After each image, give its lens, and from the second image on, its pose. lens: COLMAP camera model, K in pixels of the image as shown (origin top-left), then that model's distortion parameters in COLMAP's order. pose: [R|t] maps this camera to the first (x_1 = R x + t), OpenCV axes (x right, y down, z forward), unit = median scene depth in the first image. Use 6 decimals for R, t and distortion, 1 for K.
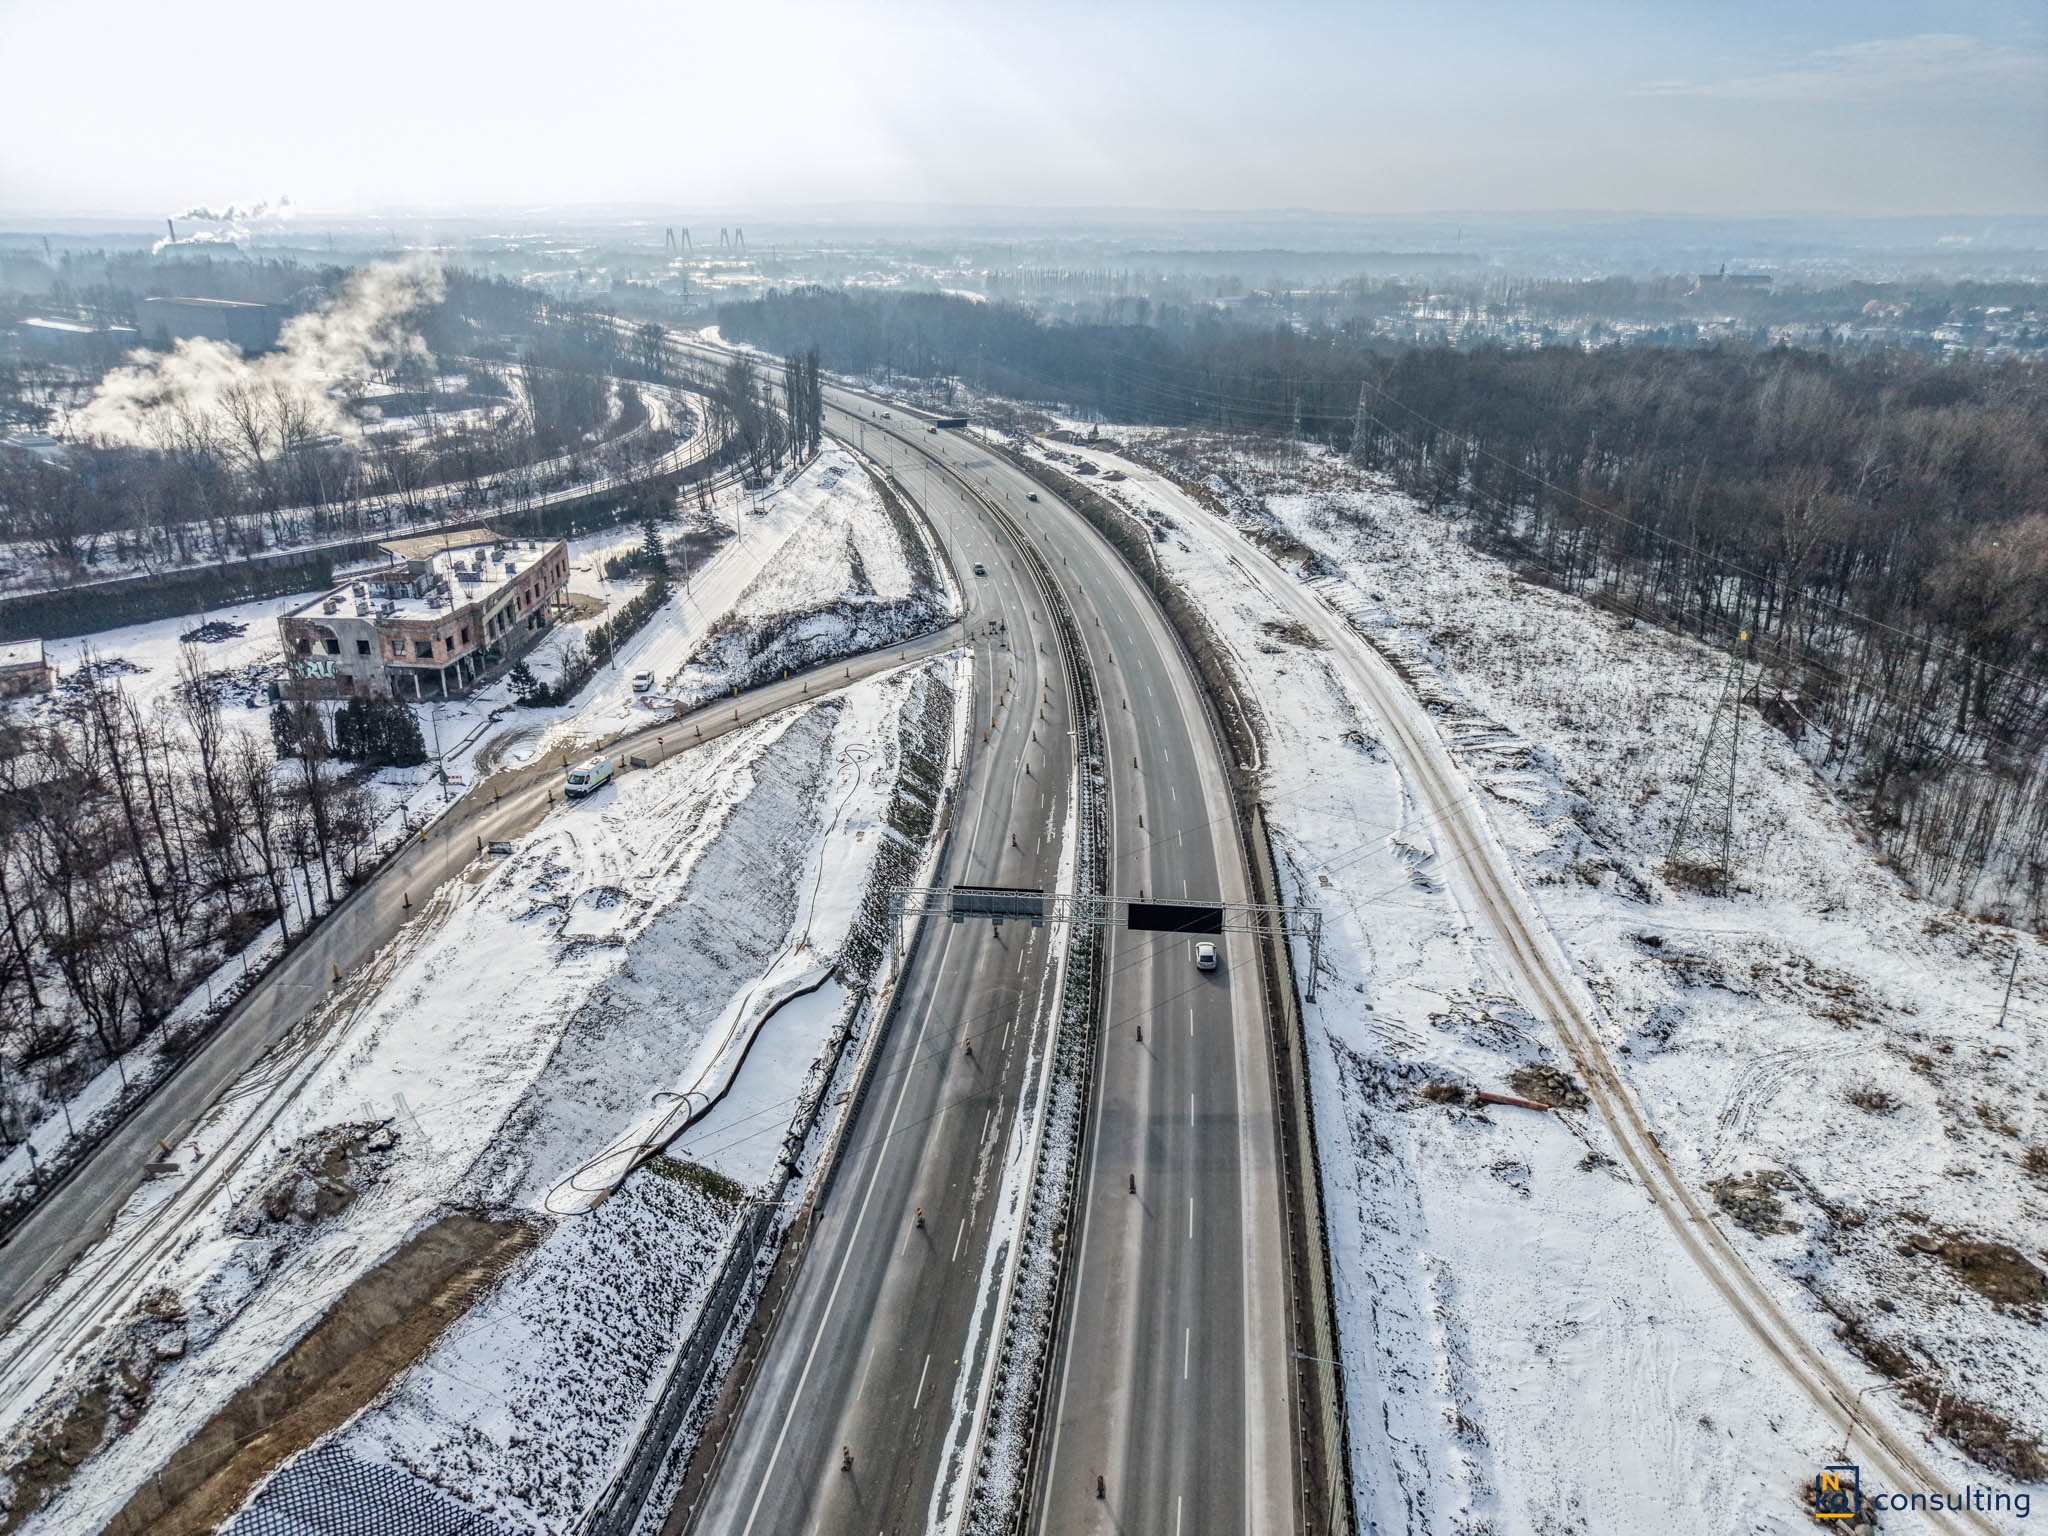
lens RADIAL K [[1351.7, 0, 1024.0], [0, 1351.7, 768.0], [0, 0, 1]] dist [-0.002833, -0.000457]
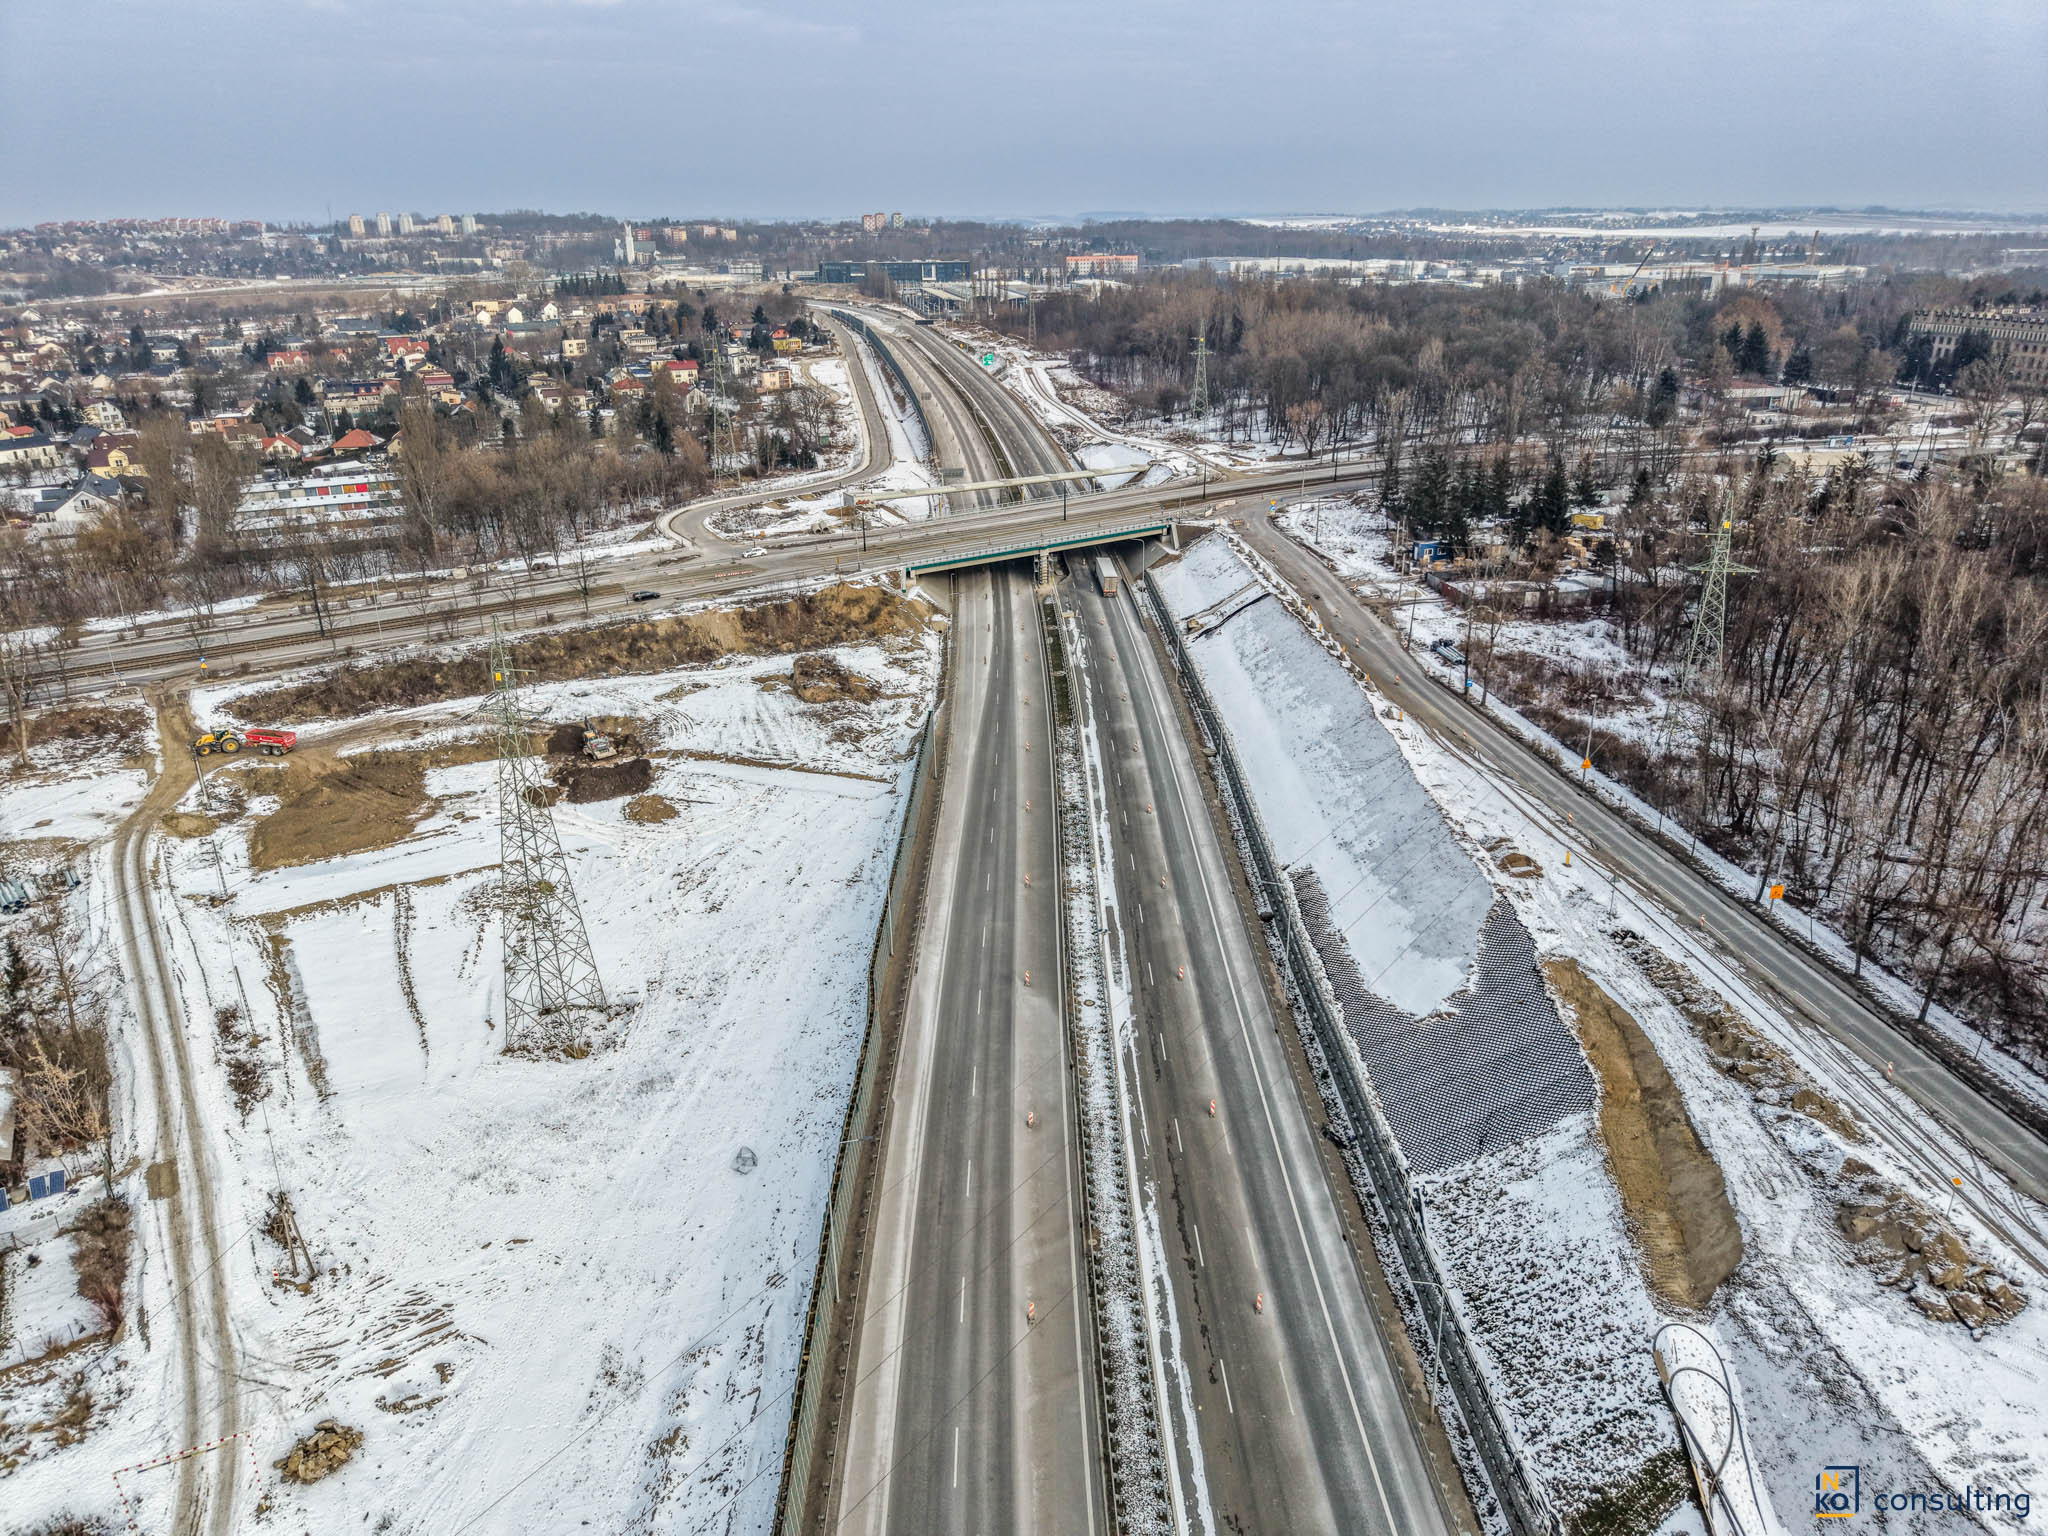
lens RADIAL K [[1351.7, 0, 1024.0], [0, 1351.7, 768.0], [0, 0, 1]] dist [-0.002833, -0.000457]
pose [[-0.987214, 0.065651, -0.145252, 0.181097], [-0.052562, 0.726200, 0.685472, -0.530513], [0.150484, 0.684342, -0.713464, 1.368953]]
